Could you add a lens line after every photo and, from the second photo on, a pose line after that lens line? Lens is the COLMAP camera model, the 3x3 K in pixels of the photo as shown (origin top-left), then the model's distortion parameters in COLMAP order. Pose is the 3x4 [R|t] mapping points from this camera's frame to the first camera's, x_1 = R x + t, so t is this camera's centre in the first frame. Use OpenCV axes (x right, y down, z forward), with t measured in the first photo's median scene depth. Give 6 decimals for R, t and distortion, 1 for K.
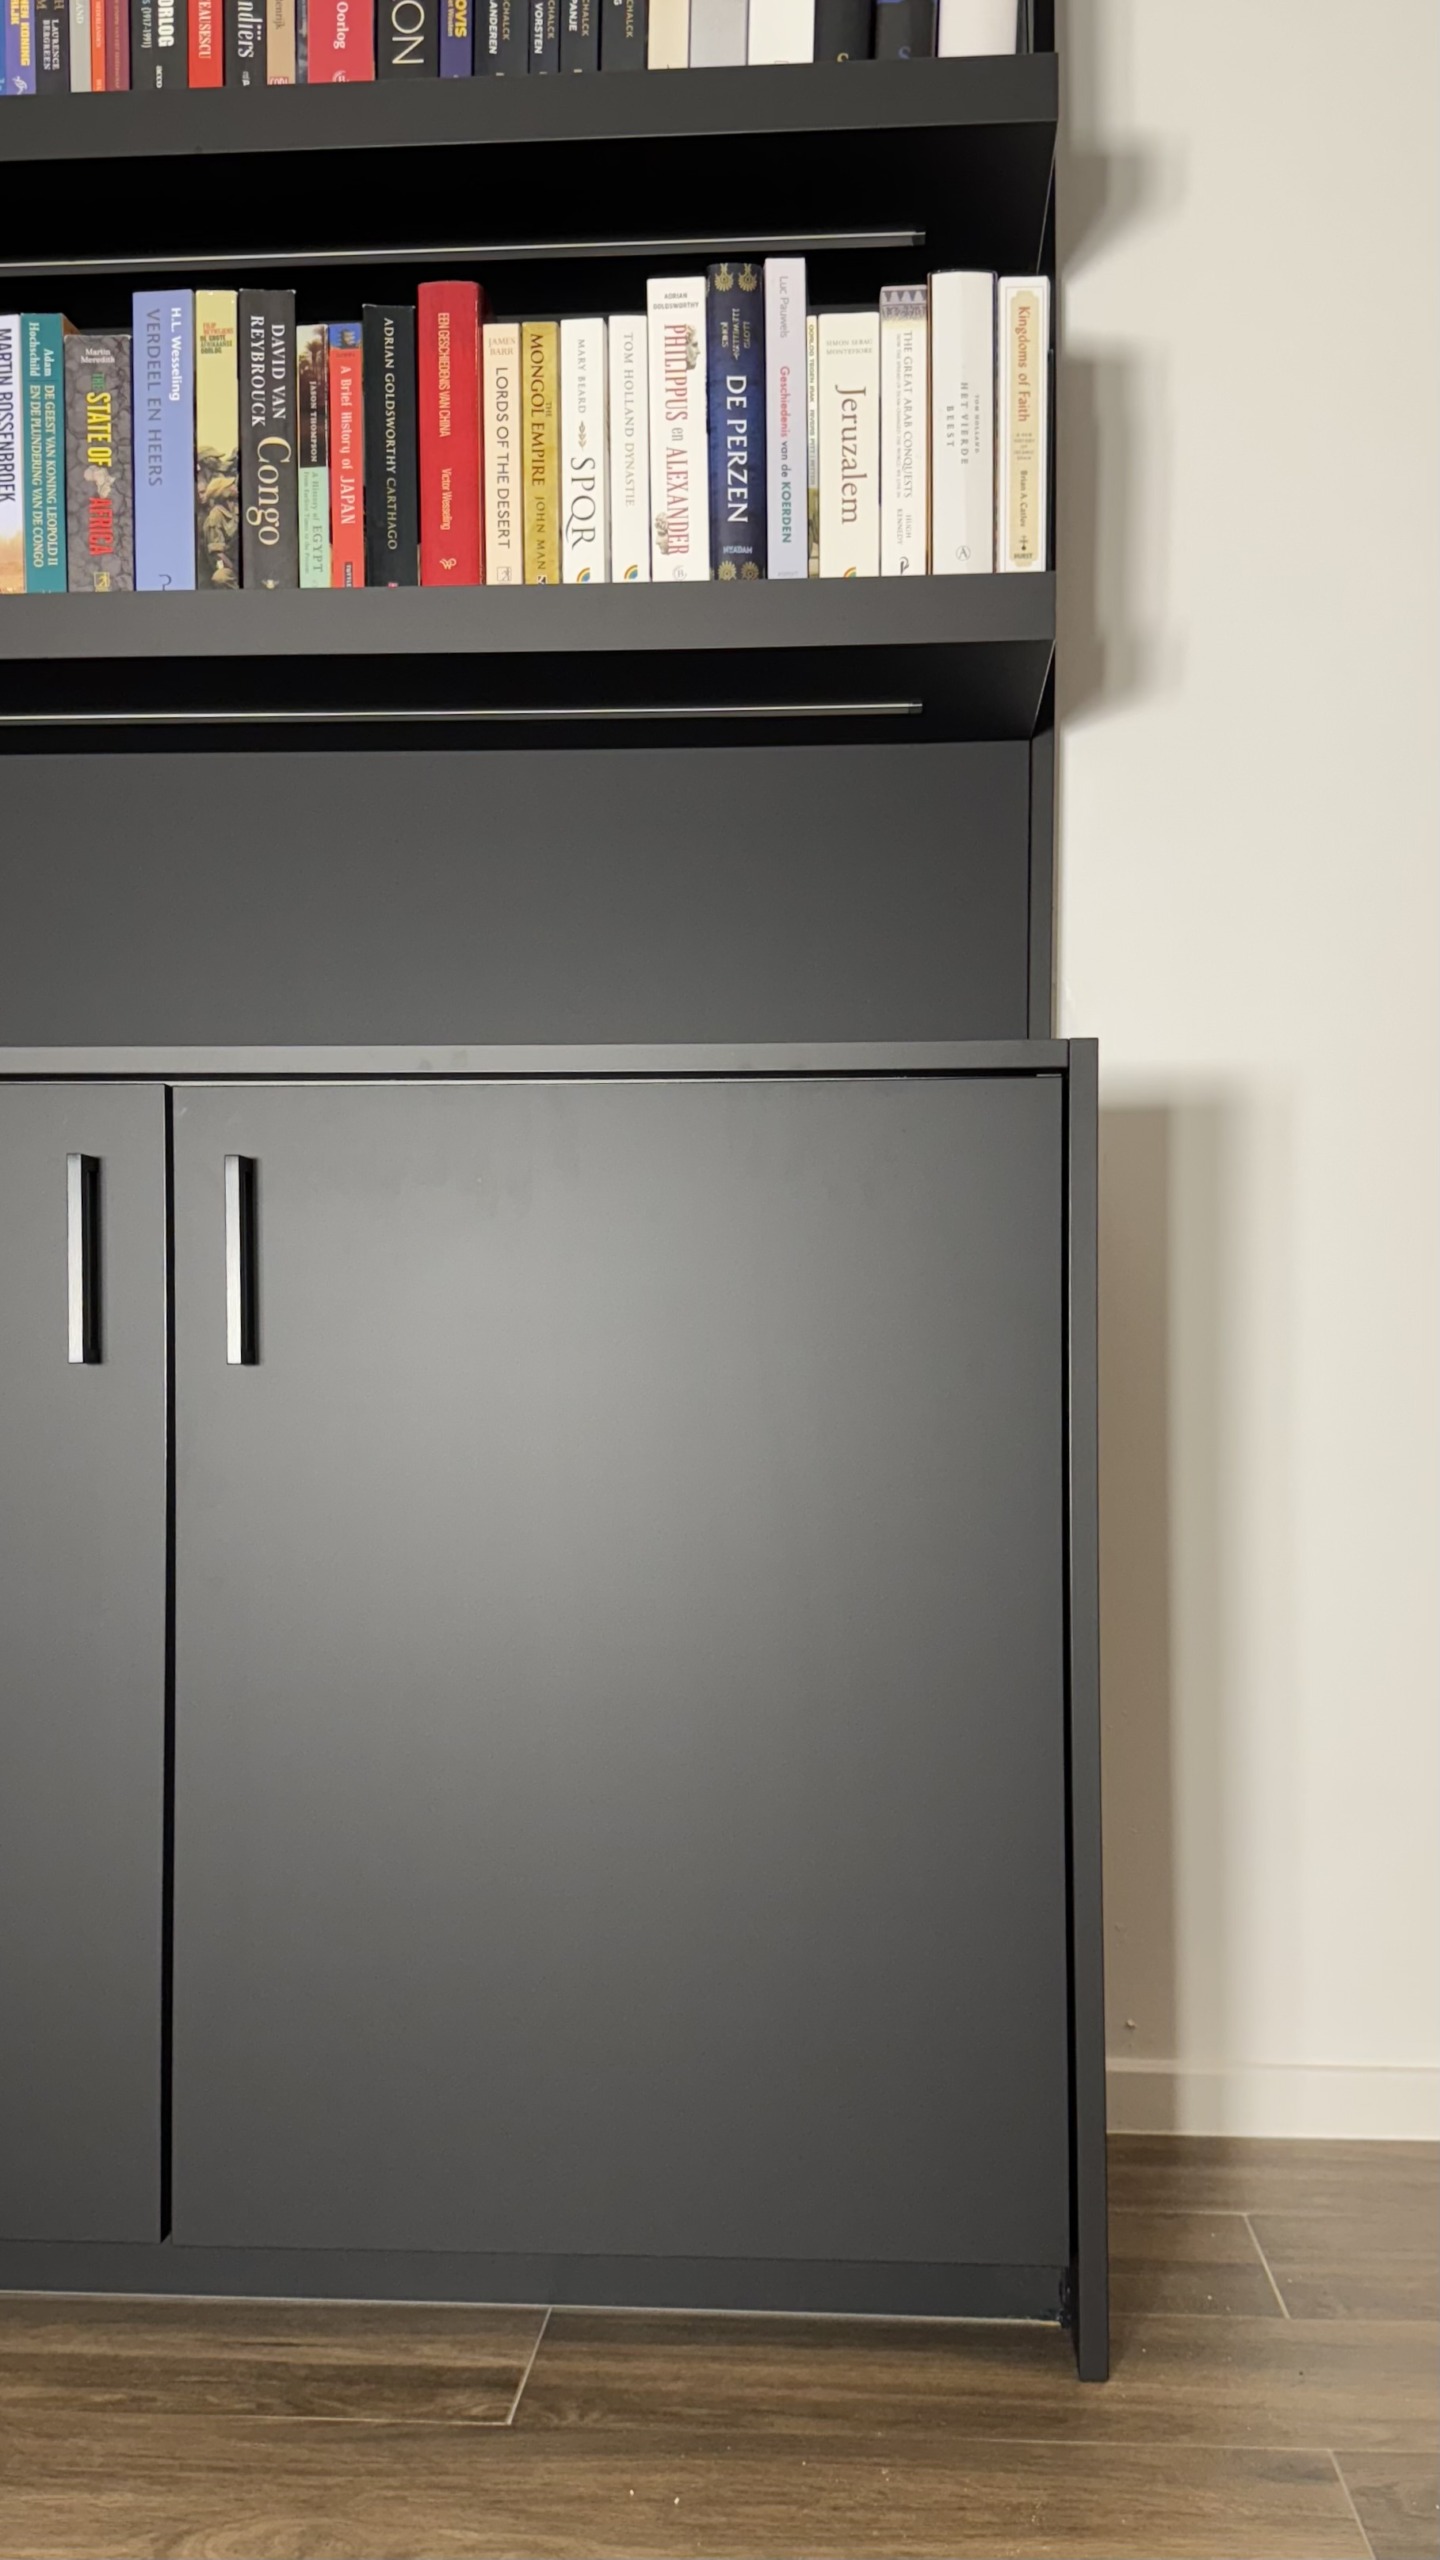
lens RADIAL K [[2247.3, 0, 729.2], [0, 2247.3, 1388.6], [0, 0, 1]] dist [0.006809, -0.022736]
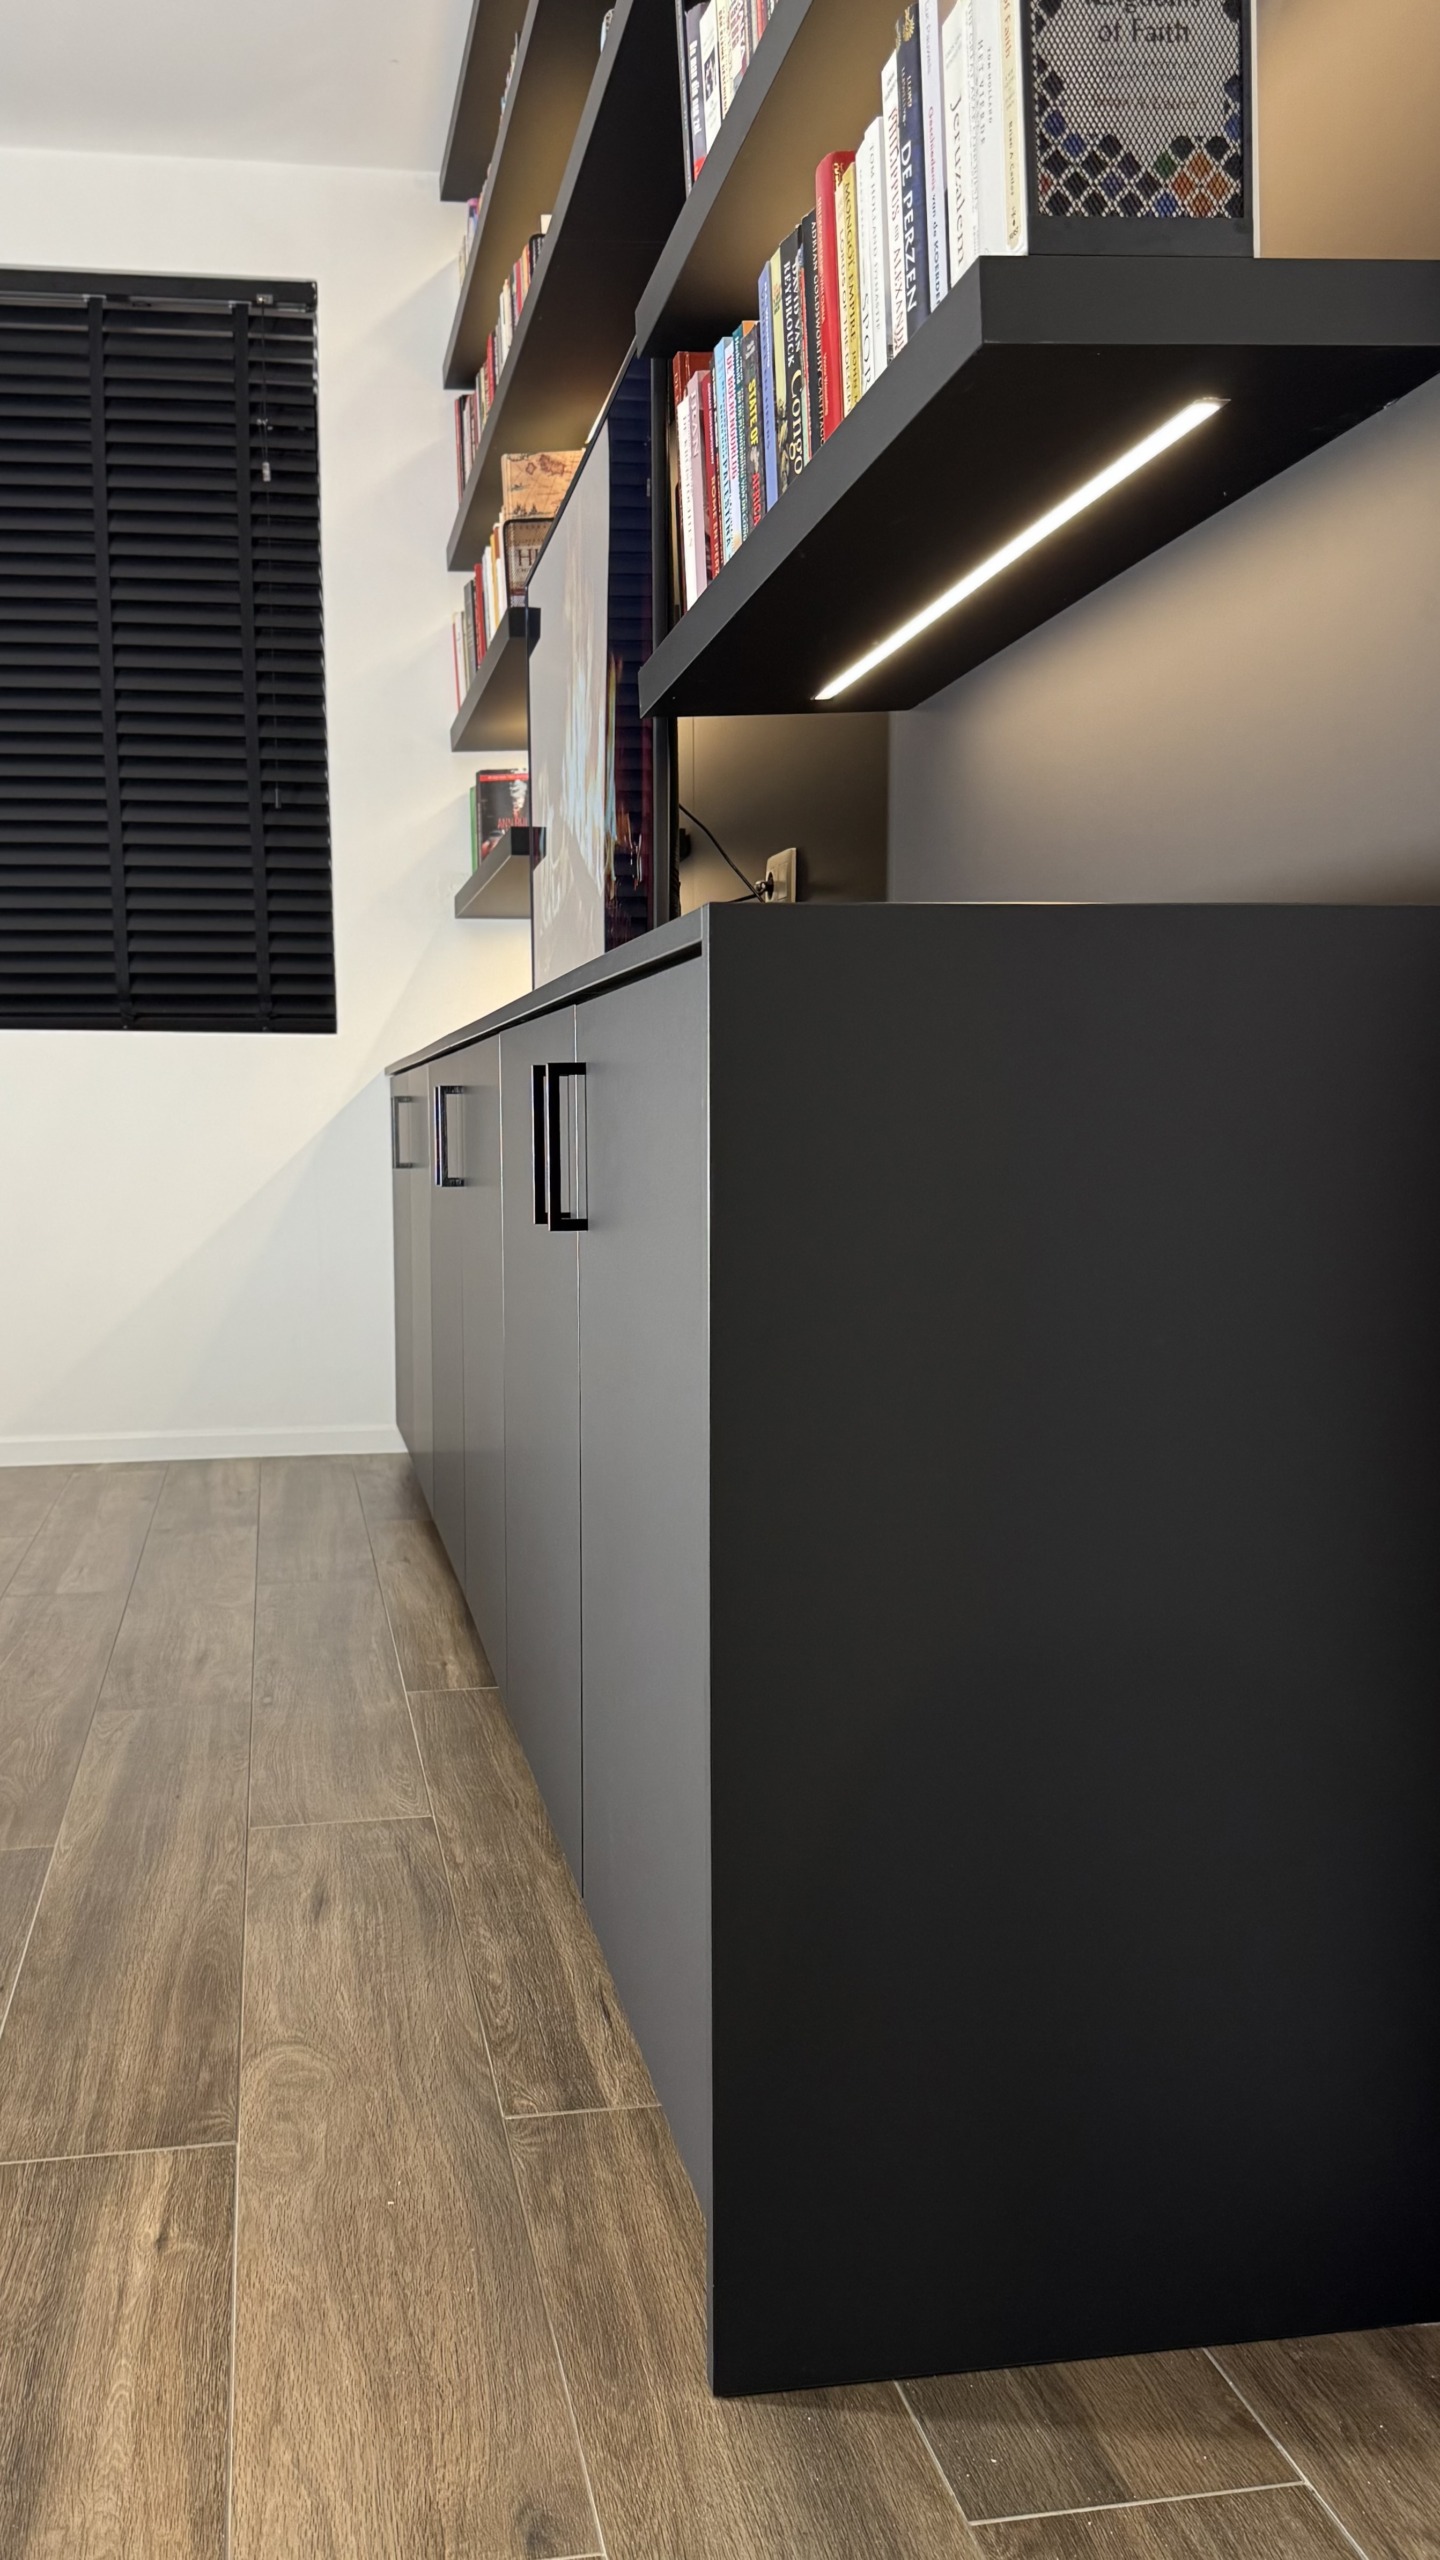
lens RADIAL K [[2129.8, 0, 643.3], [0, 2129.8, 1328.3], [0, 0, 1]] dist [0.178605, -0.400931]
pose [[0.232557, 0.093889, -0.968040, 0.841617], [0.002302, 0.995274, 0.097084, -0.064463], [0.972580, -0.024806, 0.231241, 0.675836]]
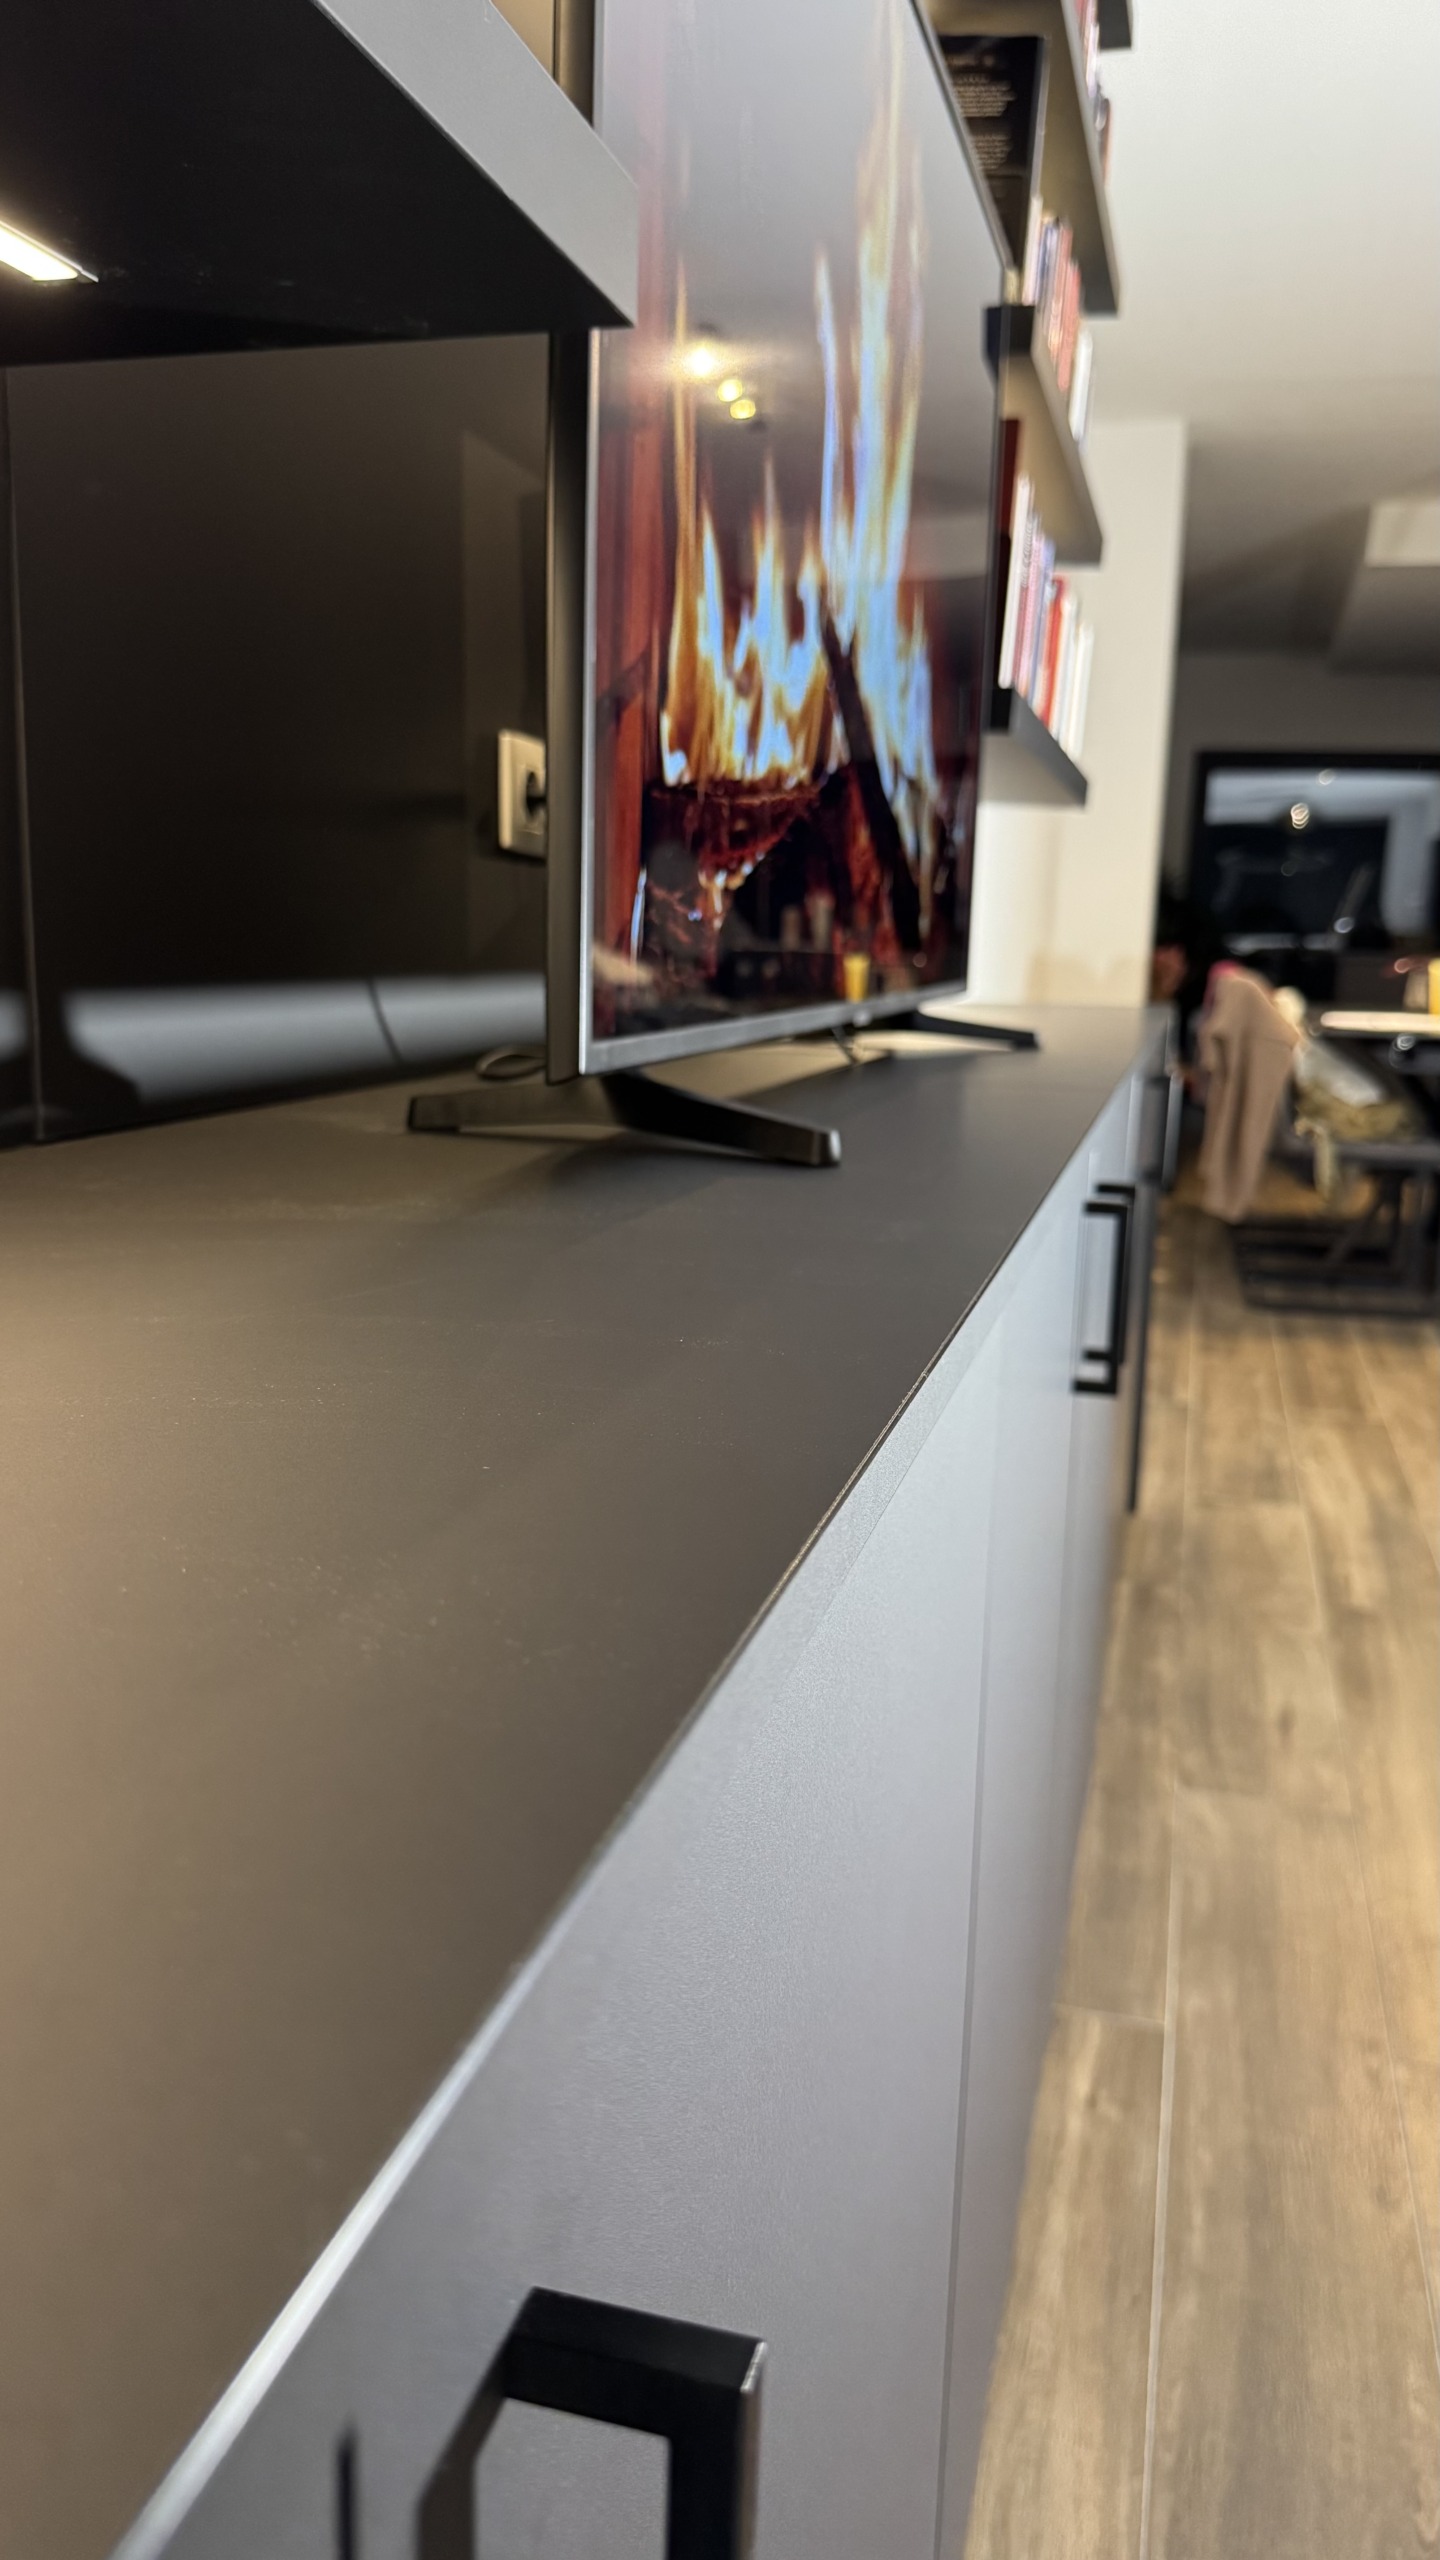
lens RADIAL K [[1830.4, 0, 720.0], [0, 1830.4, 1280.0], [0, 0, 1]] dist [0.000427, -0.027328]
pose [[0.197758, -0.178587, 0.963846, -1.736412], [-0.023549, 0.982115, 0.186803, -0.199283], [-0.979968, -0.059639, 0.190015, 0.950623]]
